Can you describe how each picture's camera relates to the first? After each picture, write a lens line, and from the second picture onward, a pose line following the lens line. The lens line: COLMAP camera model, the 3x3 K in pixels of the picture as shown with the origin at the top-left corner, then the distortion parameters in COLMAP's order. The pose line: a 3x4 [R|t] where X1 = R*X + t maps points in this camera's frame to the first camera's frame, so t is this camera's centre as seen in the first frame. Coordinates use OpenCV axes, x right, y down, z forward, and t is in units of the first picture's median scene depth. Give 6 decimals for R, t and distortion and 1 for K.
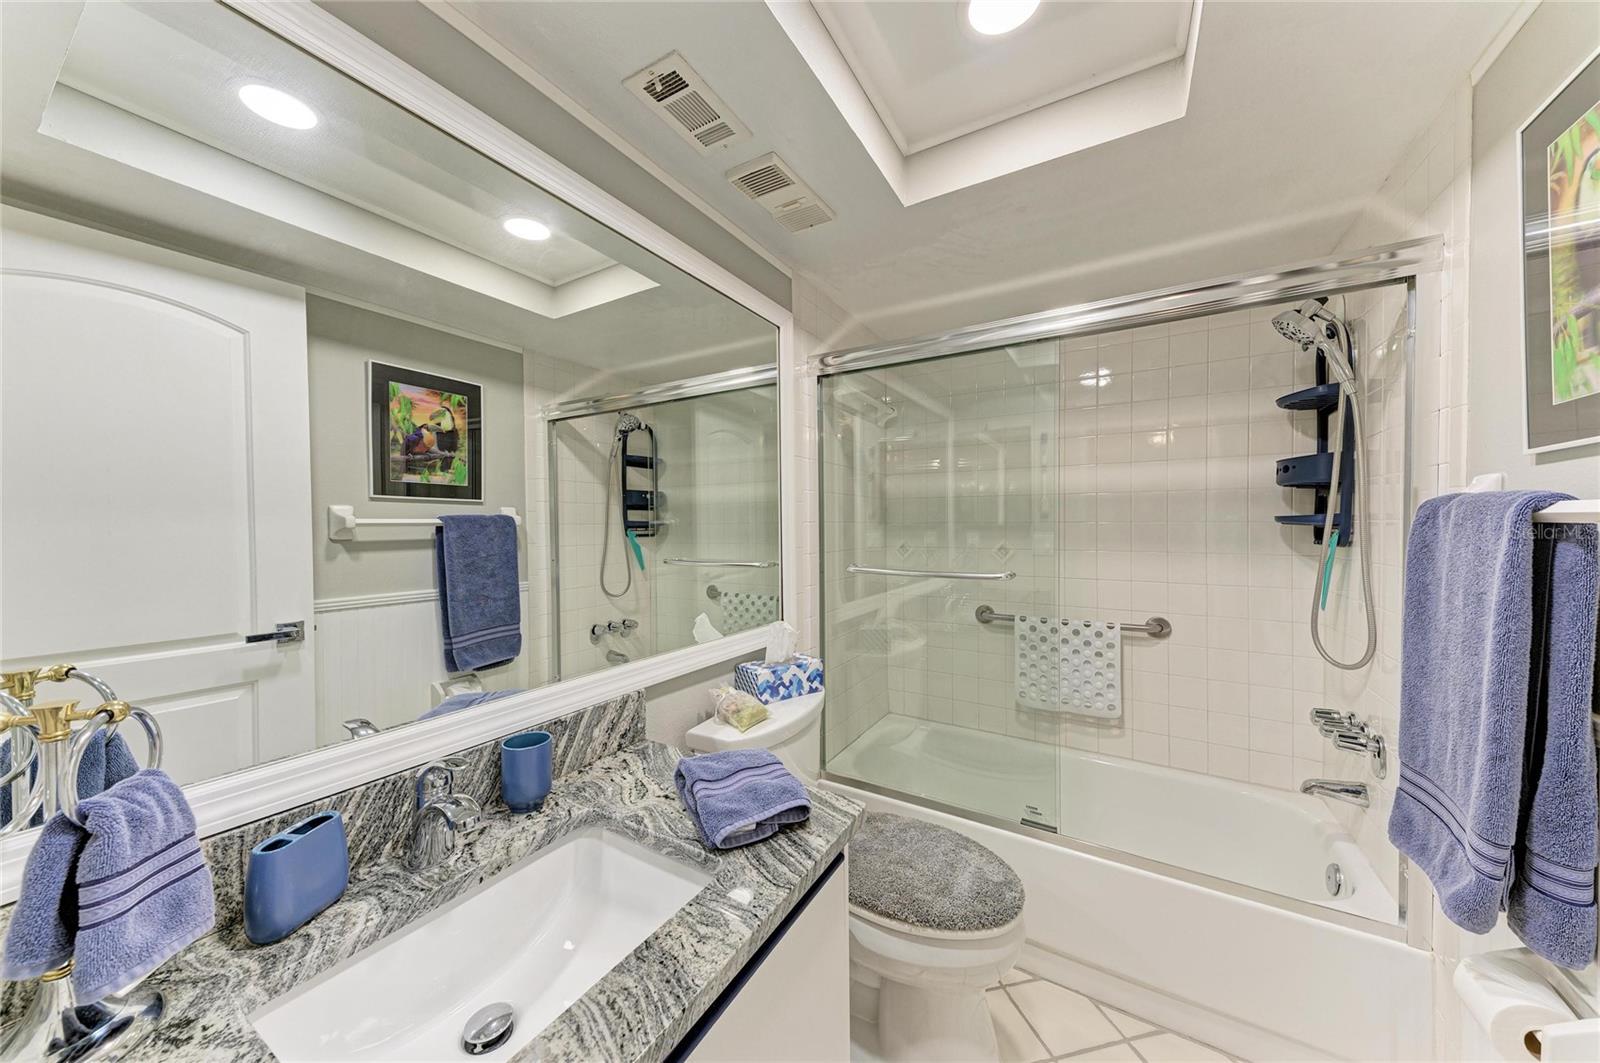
lens RADIAL K [[539.4, 0, 801.4], [0, 539.4, 534.6], [0, 0, 1]] dist [0.021176, -0.004446]
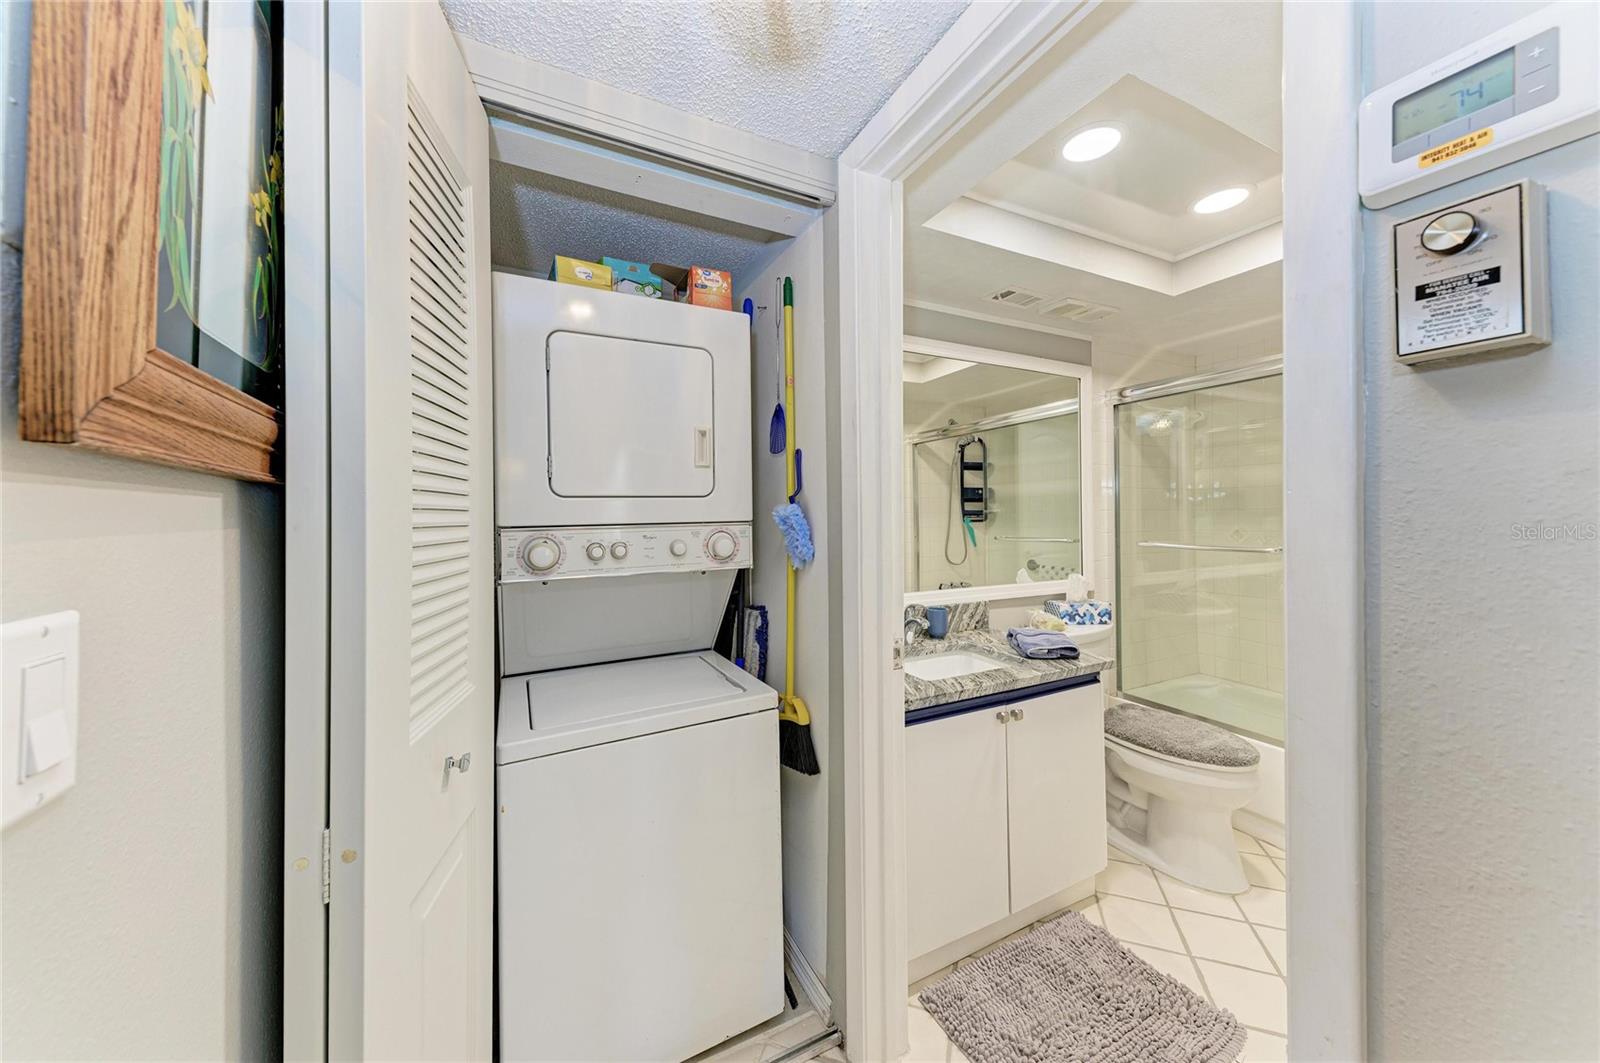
lens RADIAL K [[559.1, 0, 765.2], [0, 559.1, 521.3], [0, 0, 1]] dist [0.022974, -0.004842]
pose [[0.814835, 0.001381, -0.579692, 0.159318], [-0.002637, 0.999996, -0.001325, 0.010760], [0.579687, 0.002609, 0.814835, -0.793488]]
